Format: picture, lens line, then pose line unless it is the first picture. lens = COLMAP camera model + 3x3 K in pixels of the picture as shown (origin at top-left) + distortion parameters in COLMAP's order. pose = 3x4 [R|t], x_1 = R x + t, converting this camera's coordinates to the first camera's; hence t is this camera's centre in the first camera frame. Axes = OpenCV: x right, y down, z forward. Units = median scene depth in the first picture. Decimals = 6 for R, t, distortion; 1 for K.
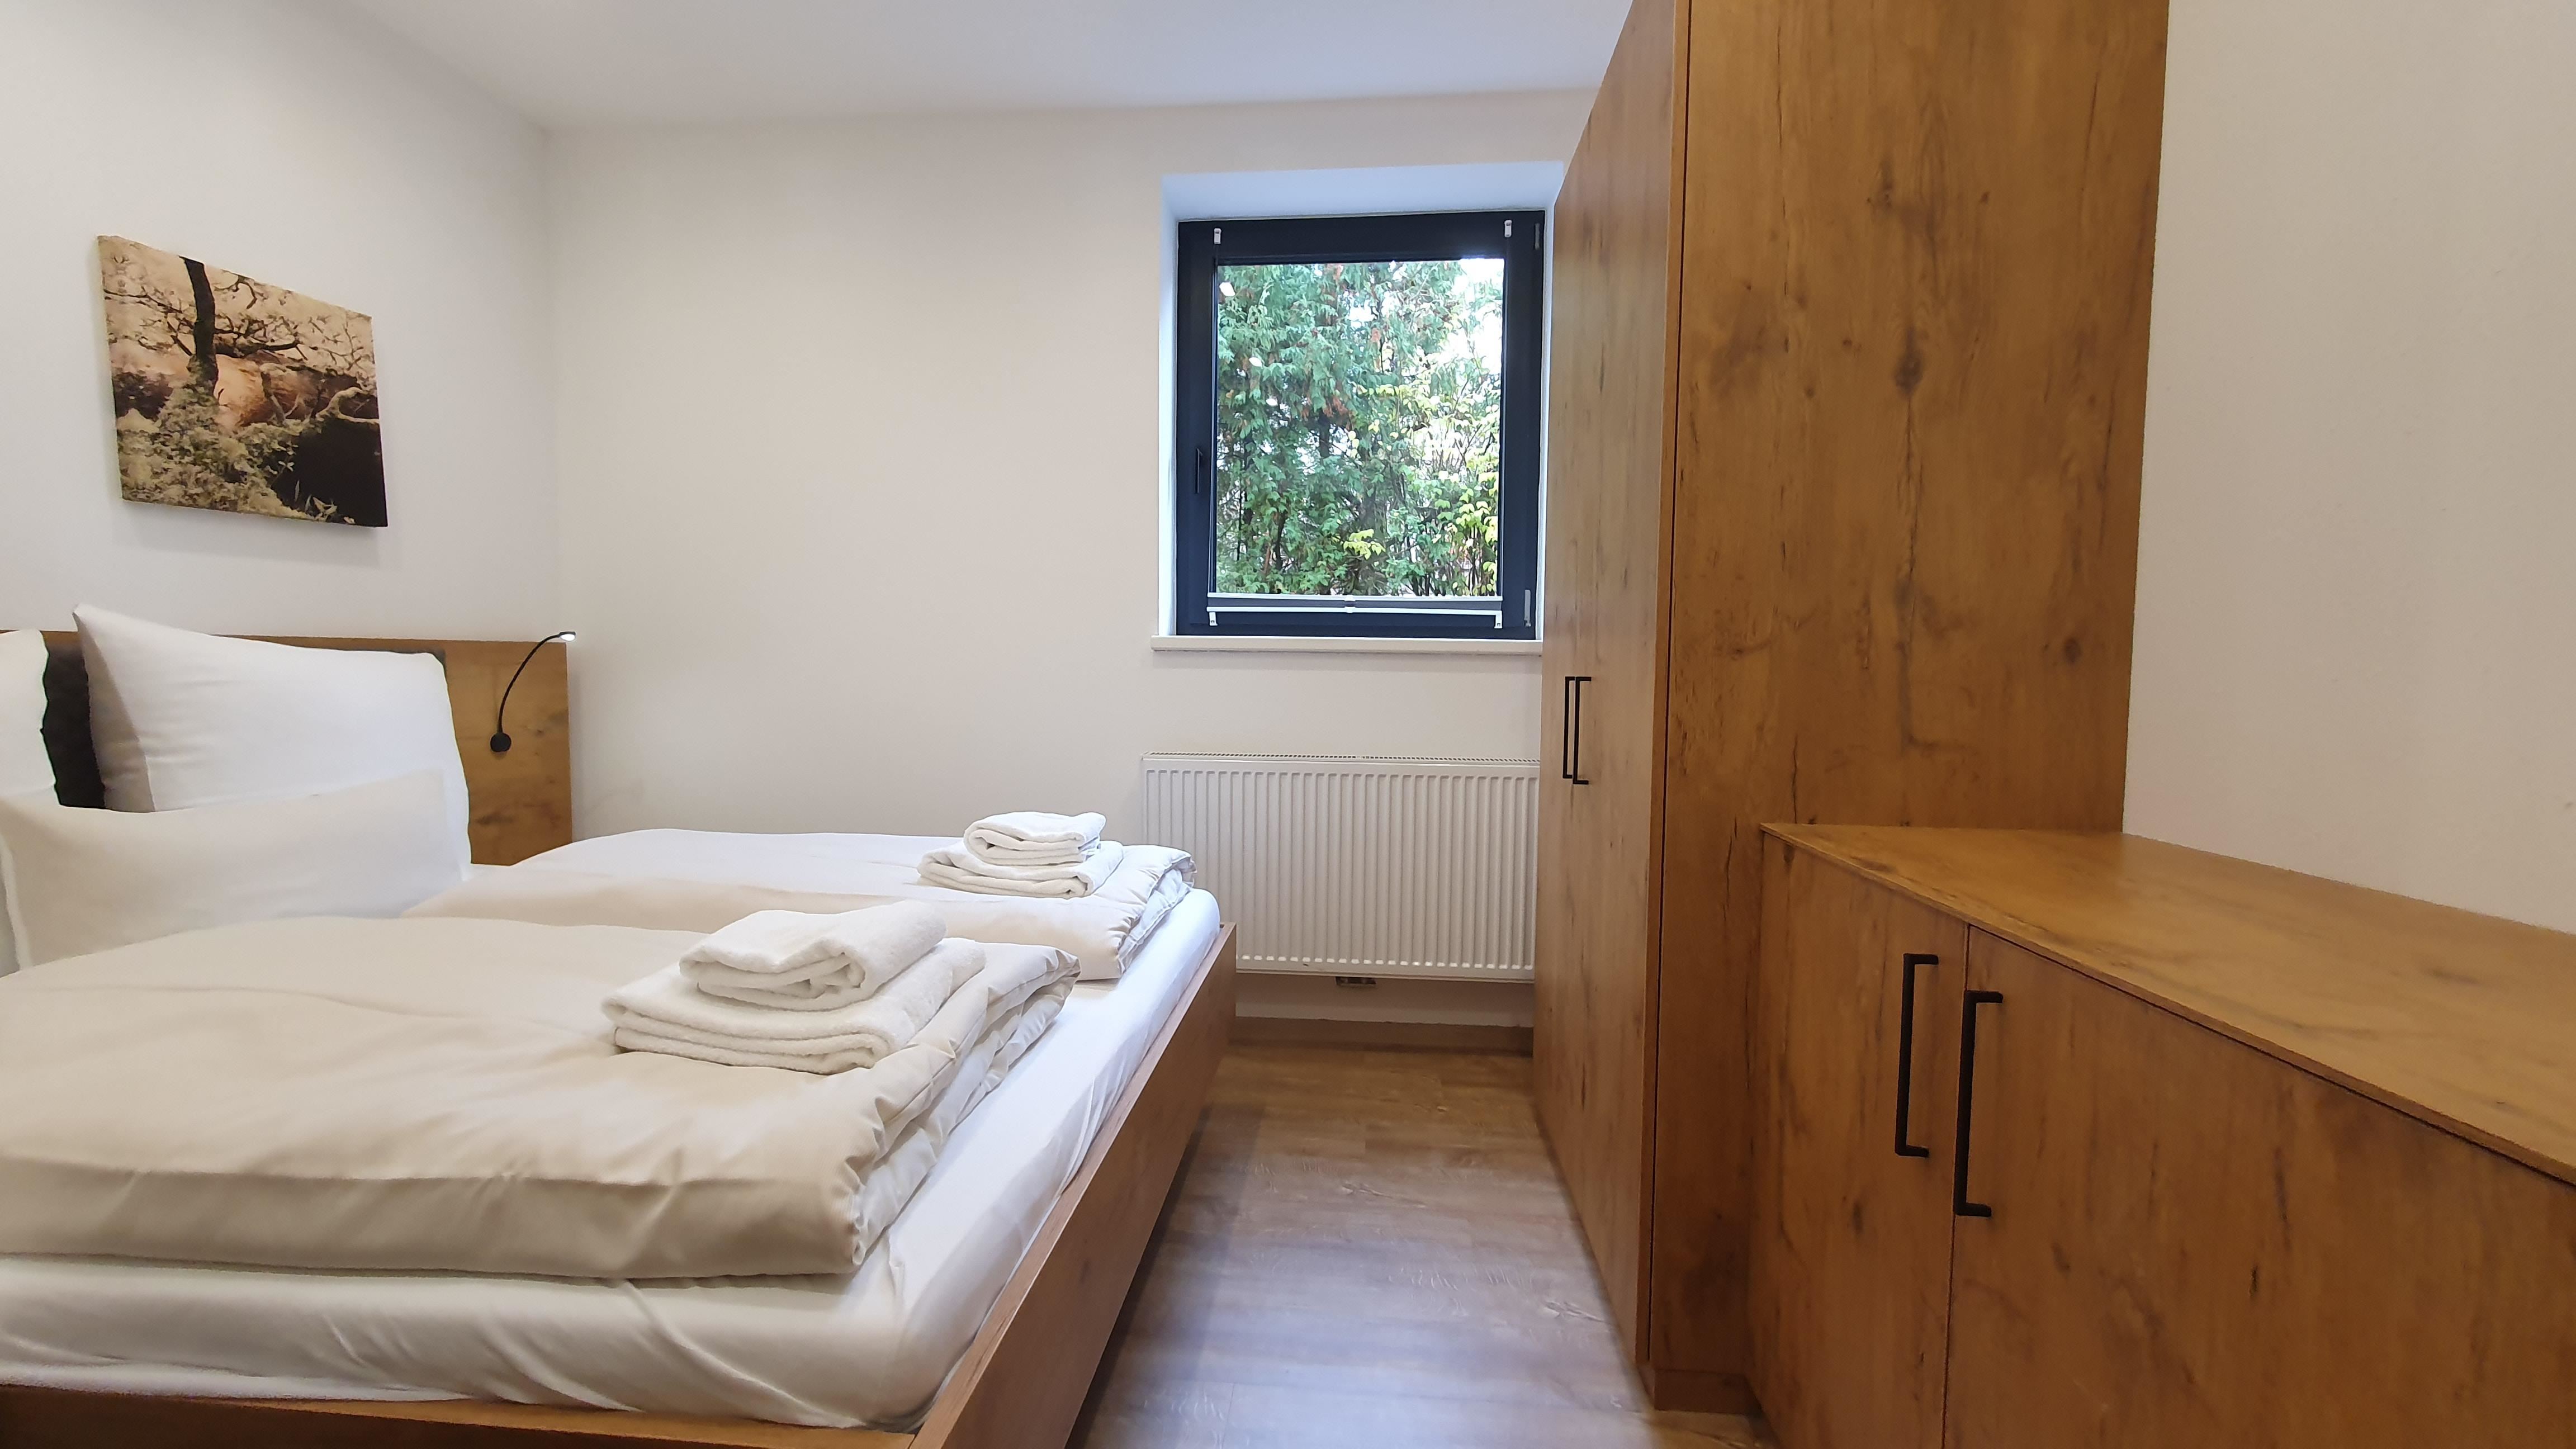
lens RADIAL K [[1026.0, 0, 1285.5], [0, 1026.0, 723.6], [0, 0, 1]] dist [0.006998, 0.000021]
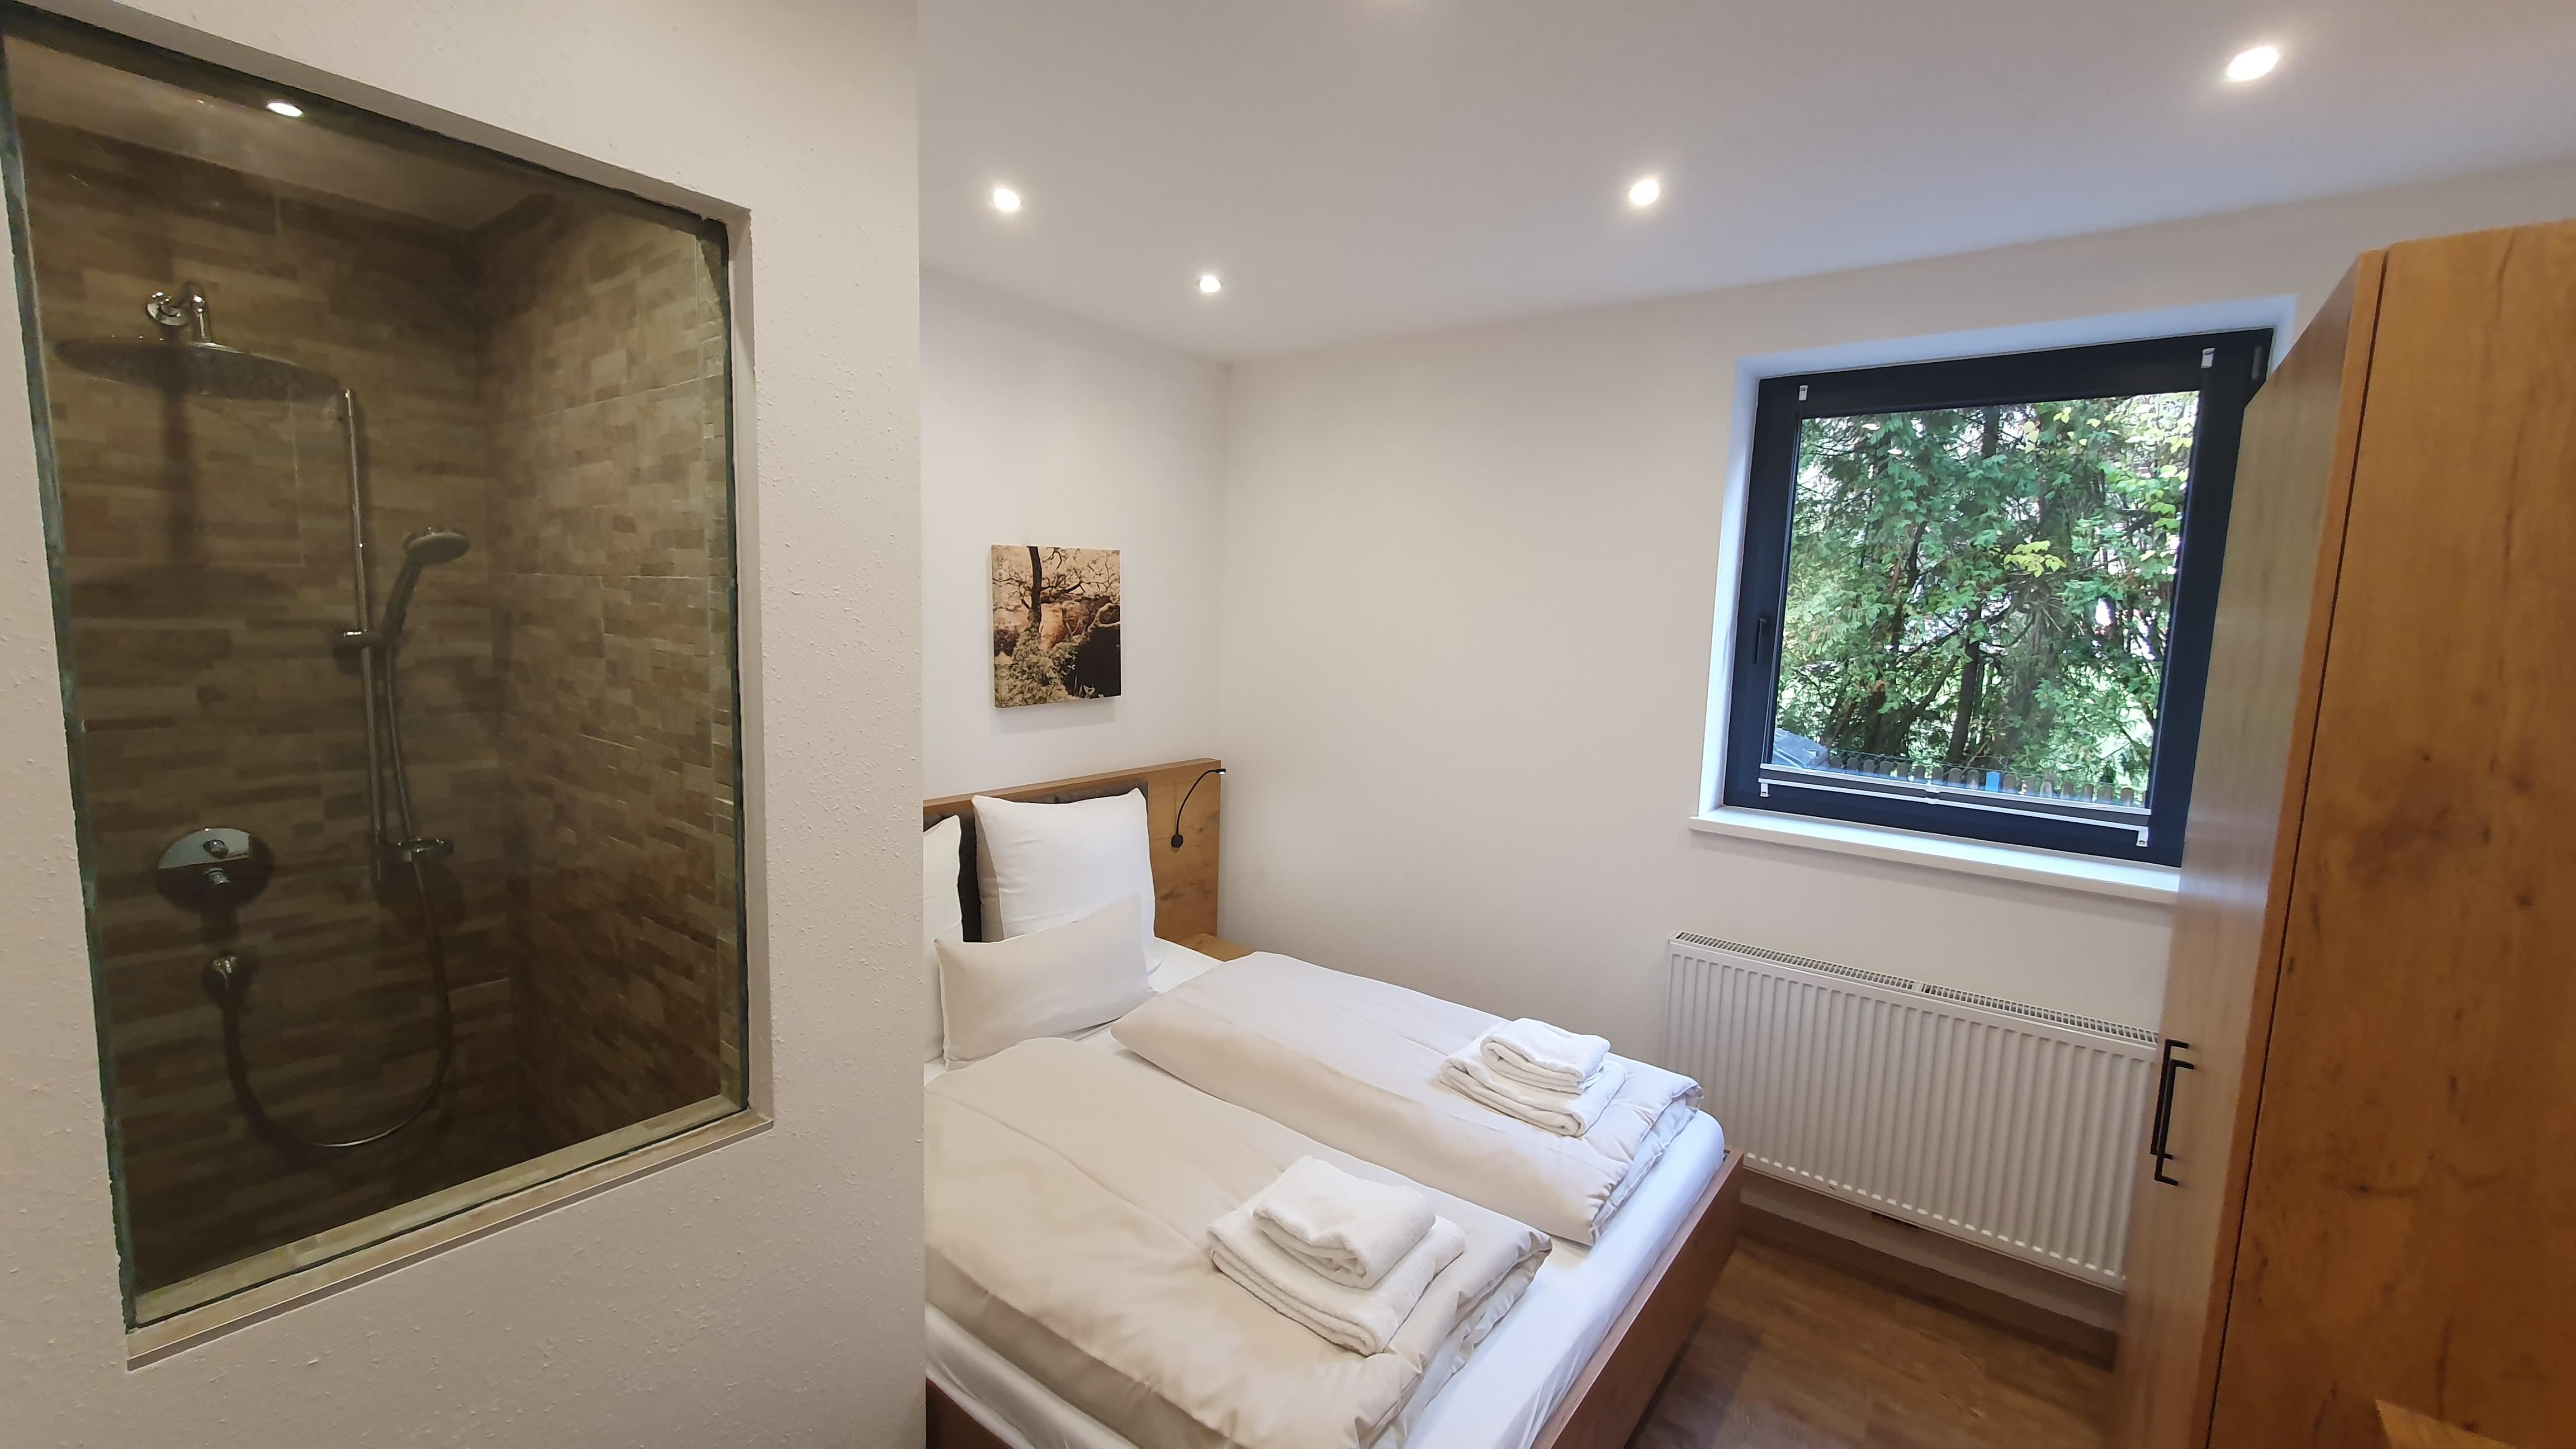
lens RADIAL K [[1026.0, 0, 1283.8], [0, 1026.0, 732.4], [0, 0, 1]] dist [0.006998, 0.000021]
pose [[0.845457, 0.079900, -0.528032, 0.079016], [-0.055952, 0.996556, 0.061208, -0.280867], [0.531104, -0.022204, 0.847016, -0.091851]]
